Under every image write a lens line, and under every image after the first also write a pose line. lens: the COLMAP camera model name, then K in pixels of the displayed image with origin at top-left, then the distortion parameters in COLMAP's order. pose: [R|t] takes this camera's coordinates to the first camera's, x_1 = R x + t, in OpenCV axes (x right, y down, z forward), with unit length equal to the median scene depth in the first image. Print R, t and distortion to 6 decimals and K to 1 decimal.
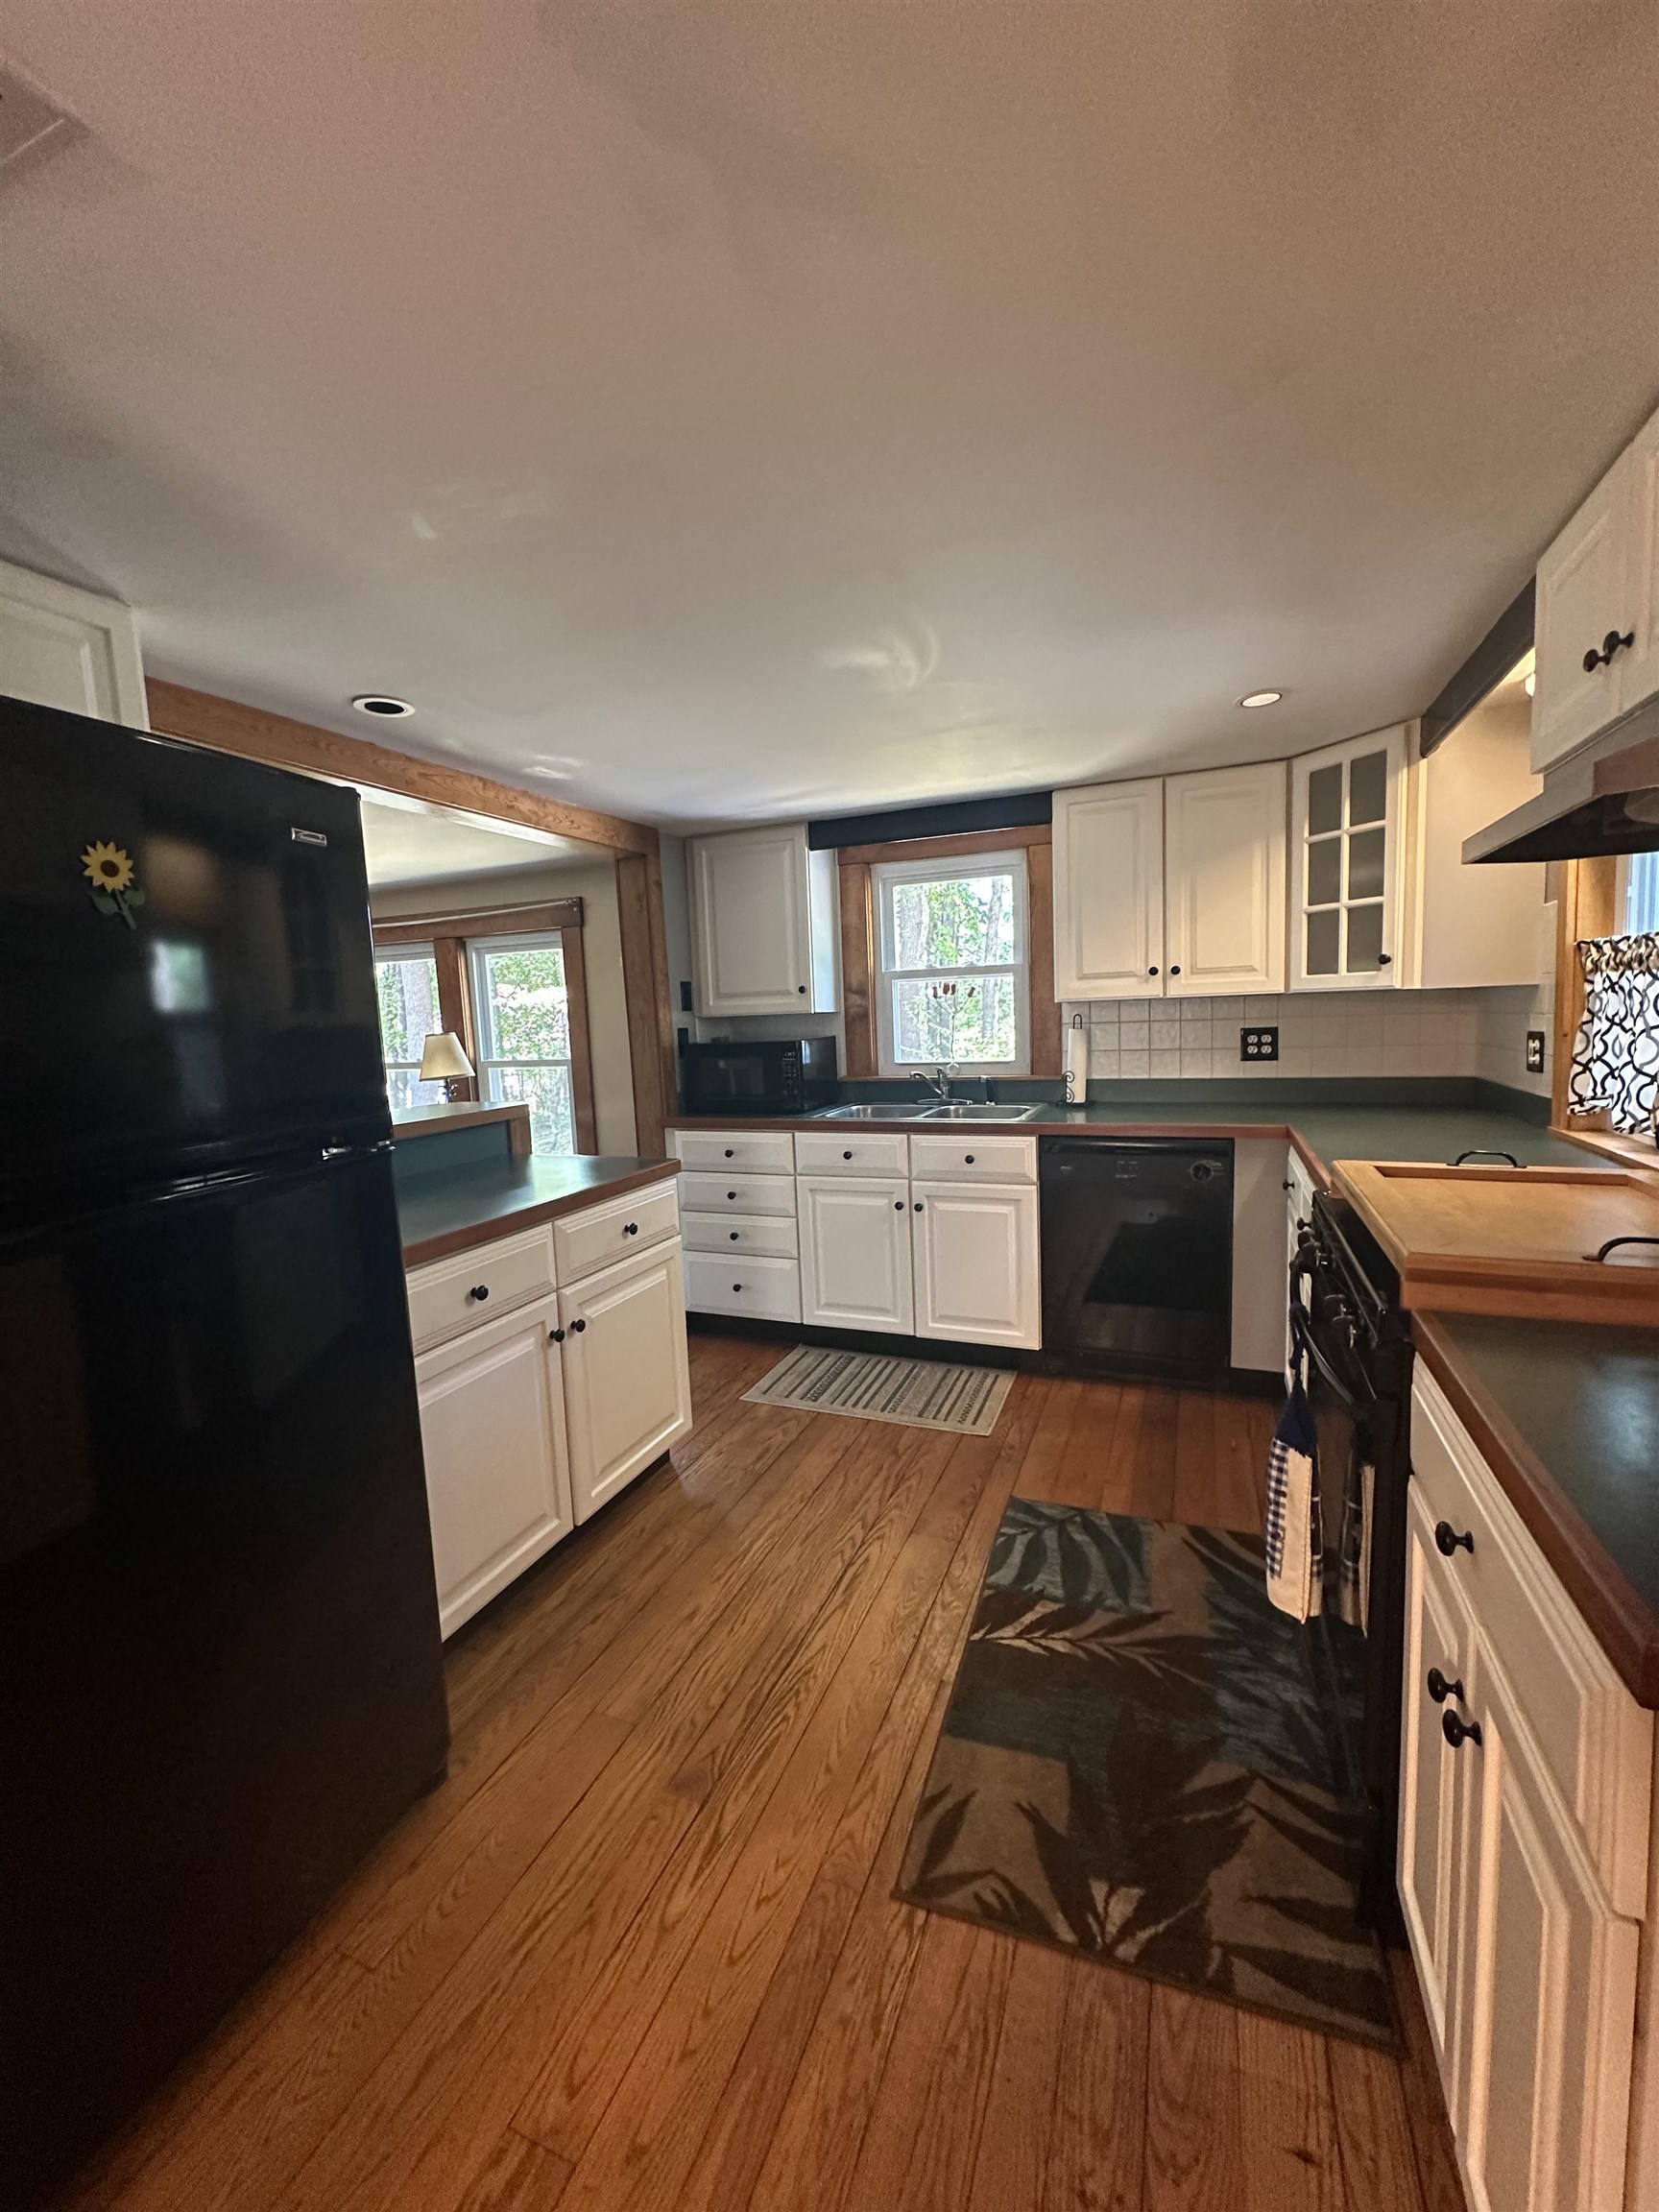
lens RADIAL K [[882.2, 0, 834.6], [0, 882.2, 1108.0], [0, 0, 1]] dist [-0.002468, 0.000588]
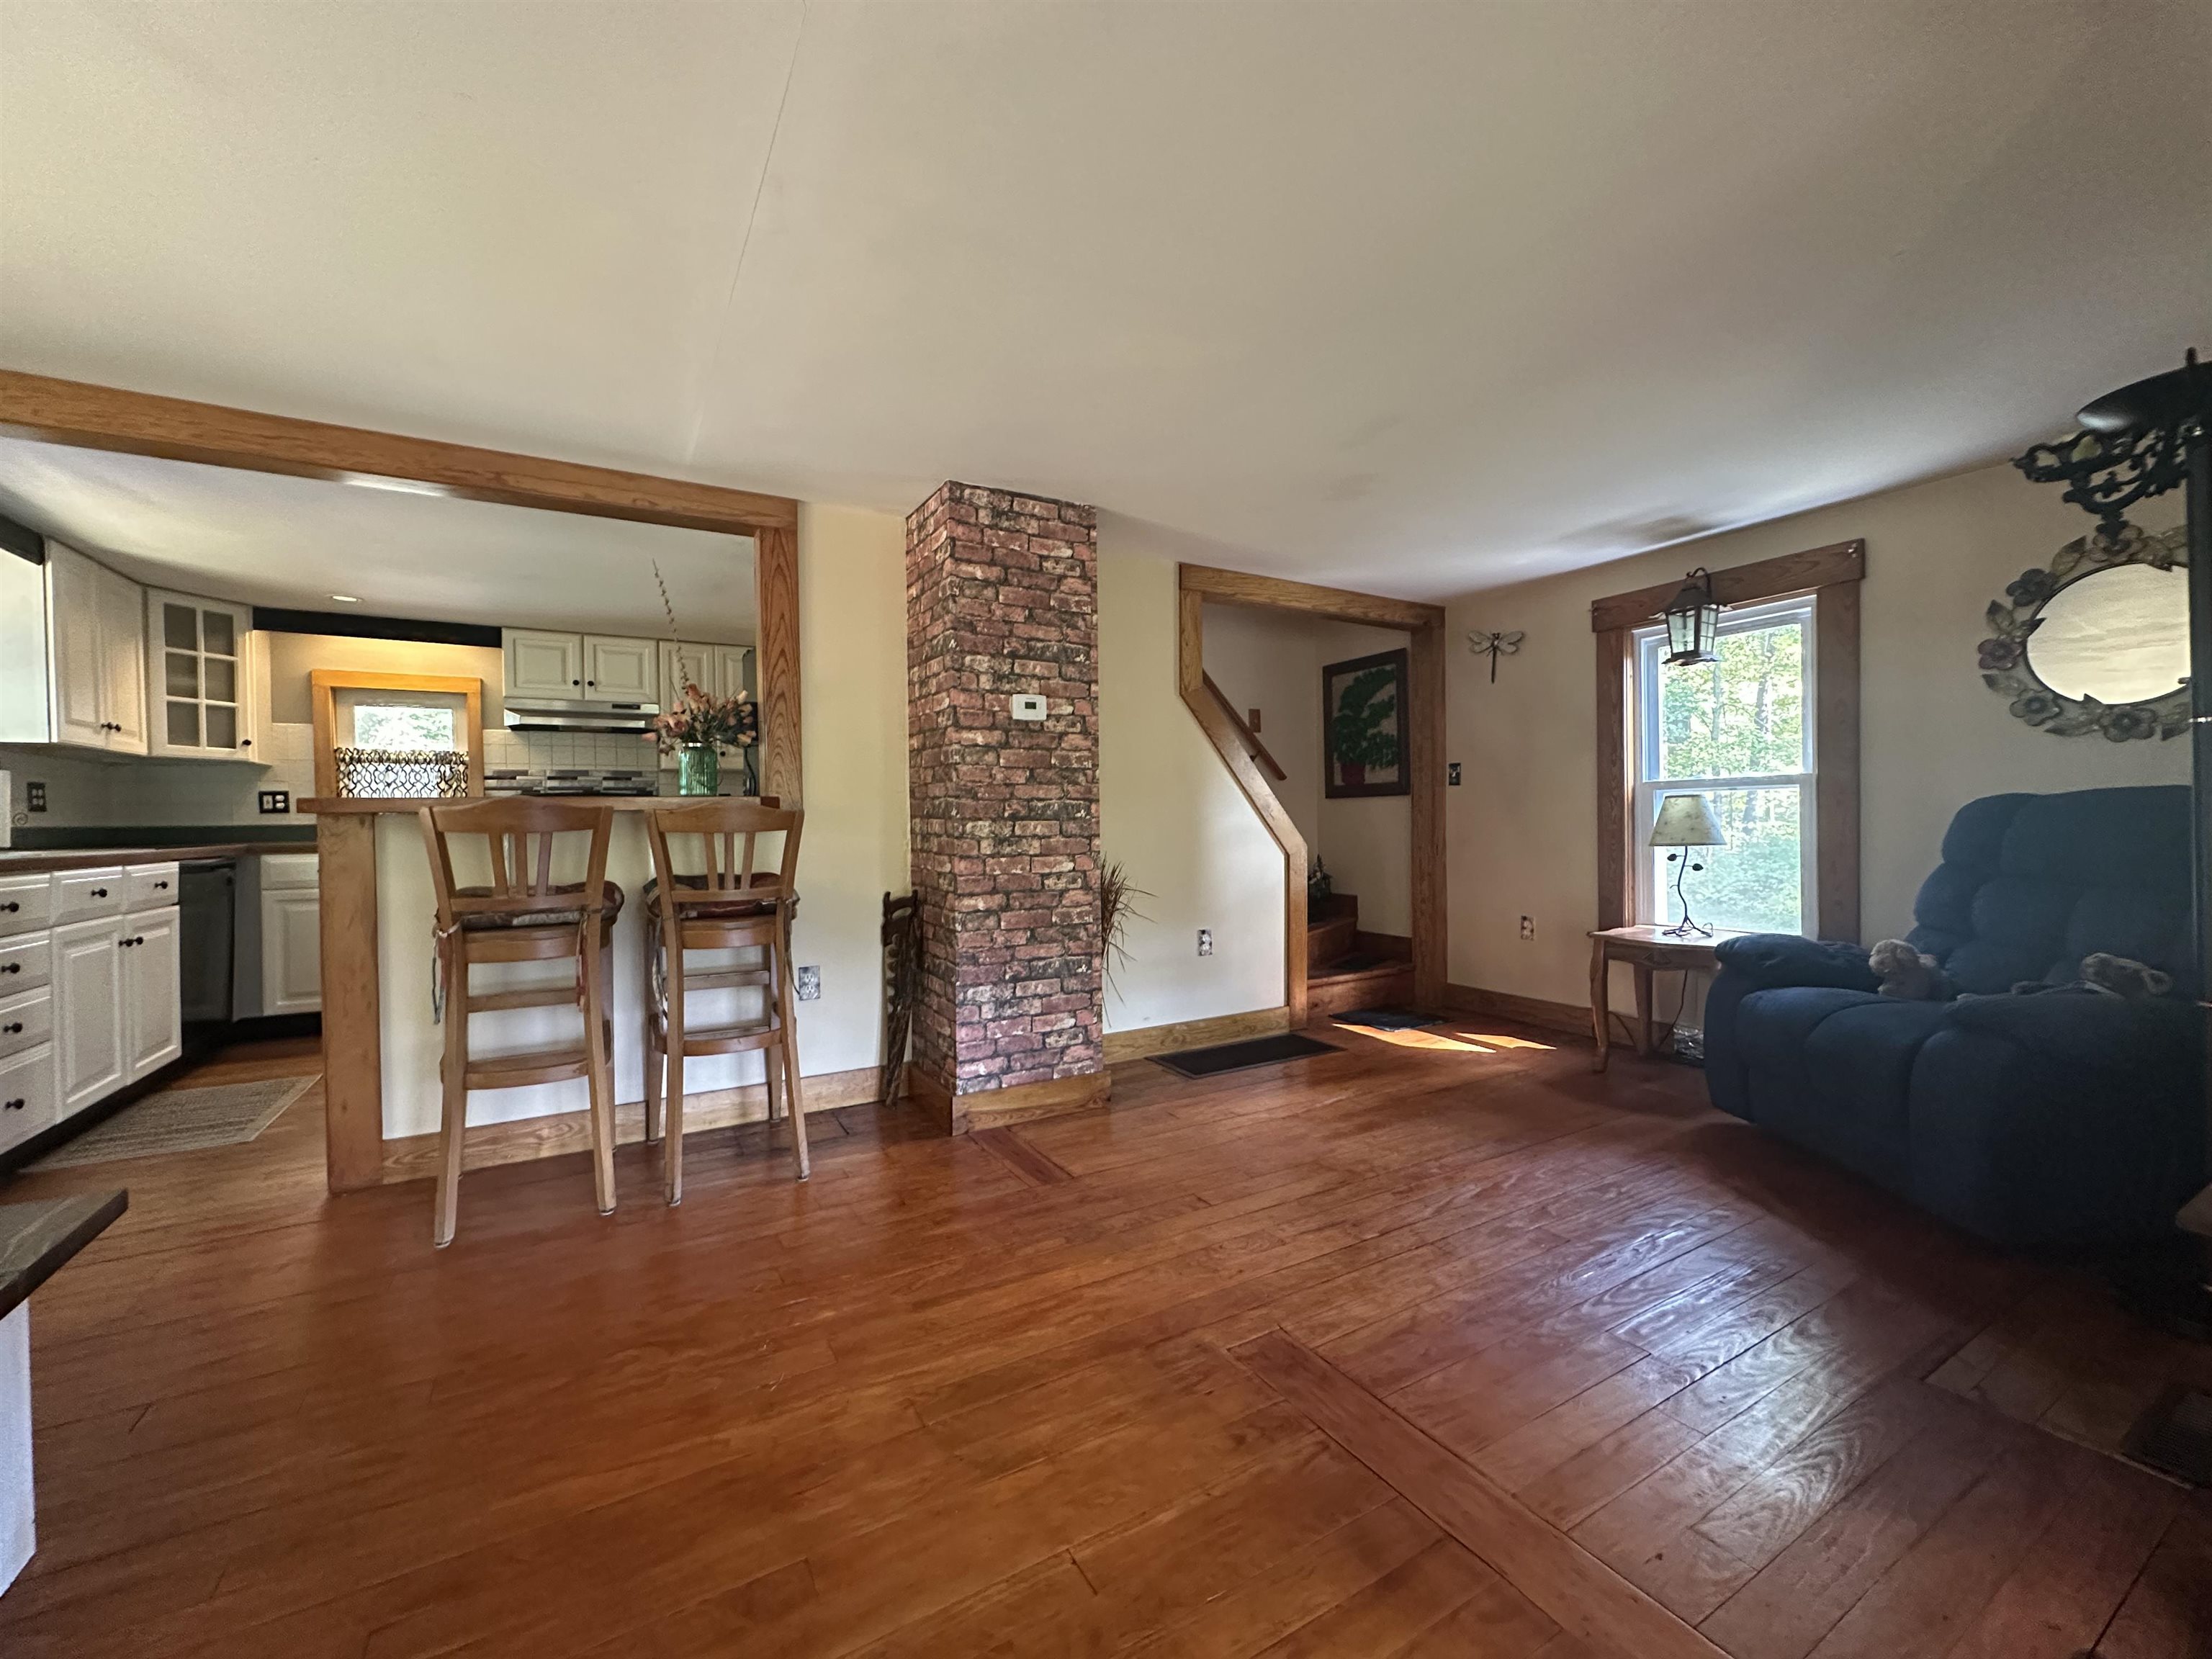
lens RADIAL K [[882.2, 0, 1105.3], [0, 882.2, 830.2], [0, 0, 1]] dist [-0.002468, 0.000588]
pose [[-0.785512, 0.041295, 0.617467, -2.089400], [0.111202, 0.990949, 0.075193, 0.059115], [-0.608774, 0.127729, -0.782994, 1.707304]]
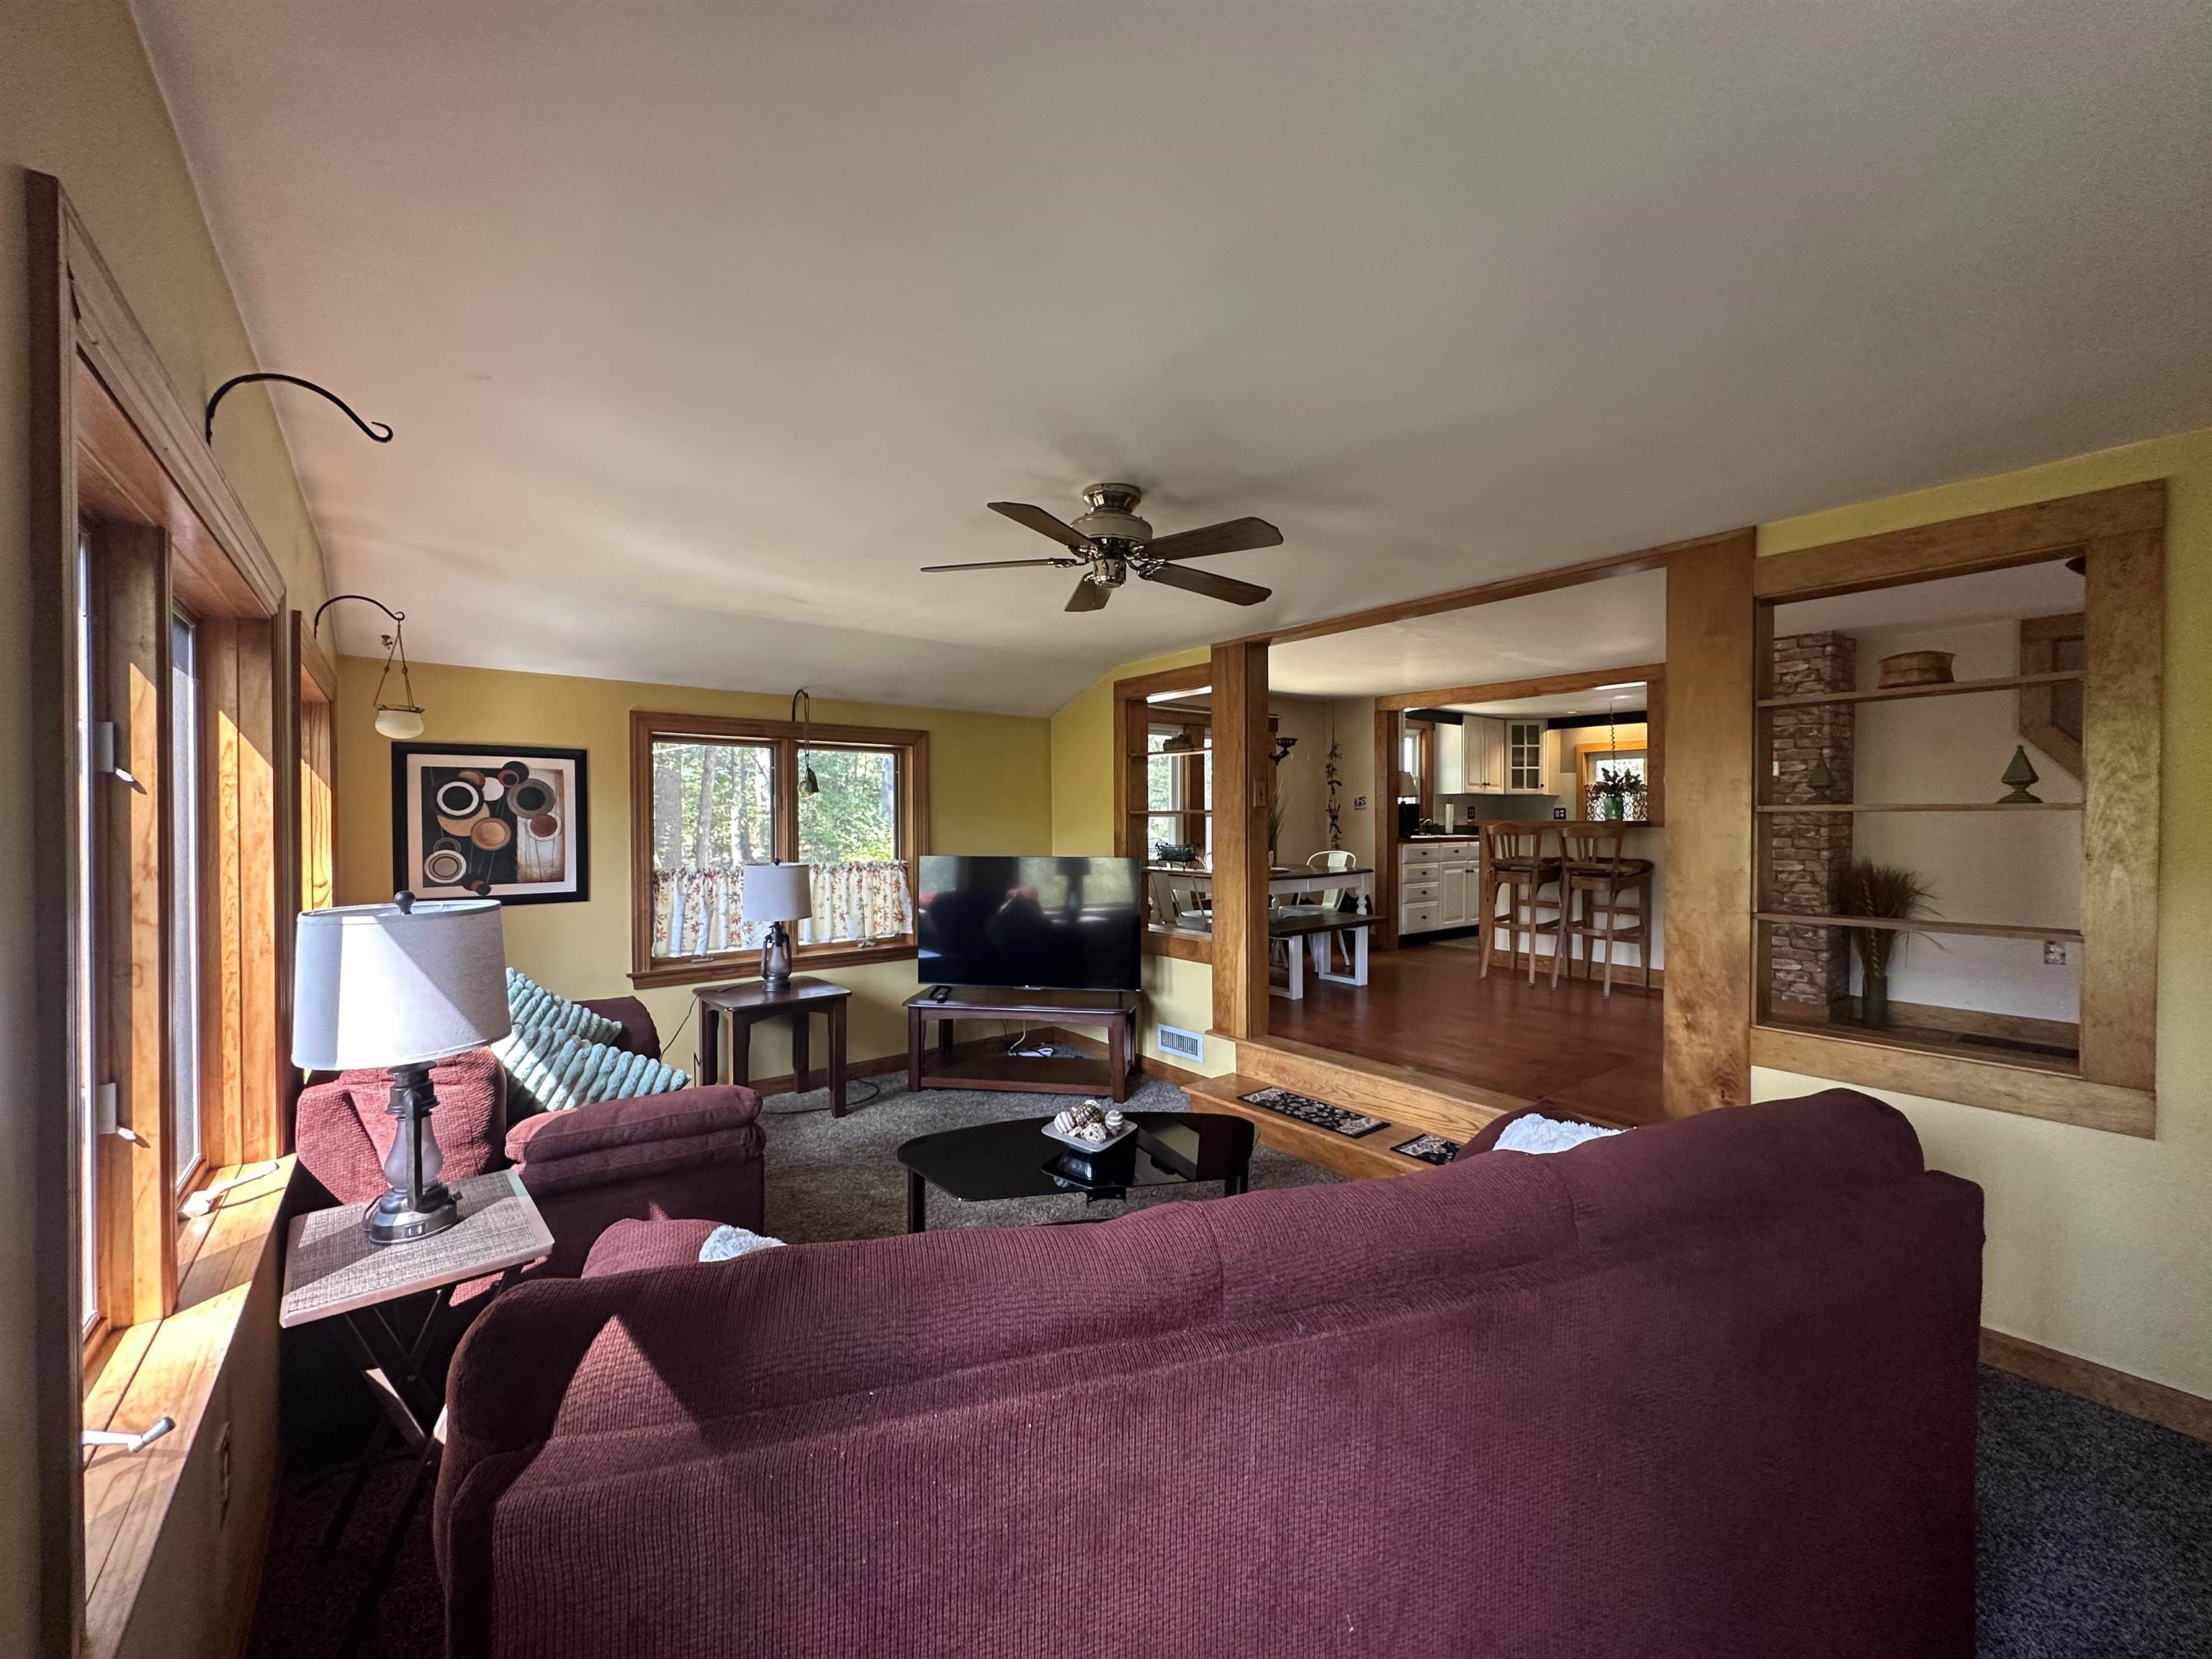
lens RADIAL K [[882.2, 0, 1103.3], [0, 882.2, 823.8], [0, 0, 1]] dist [-0.002468, 0.000588]
pose [[0.501185, 0.032876, 0.864715, -4.037944], [0.072974, 0.994113, -0.080091, 0.161183], [-0.862258, 0.103242, 0.495836, 1.013278]]
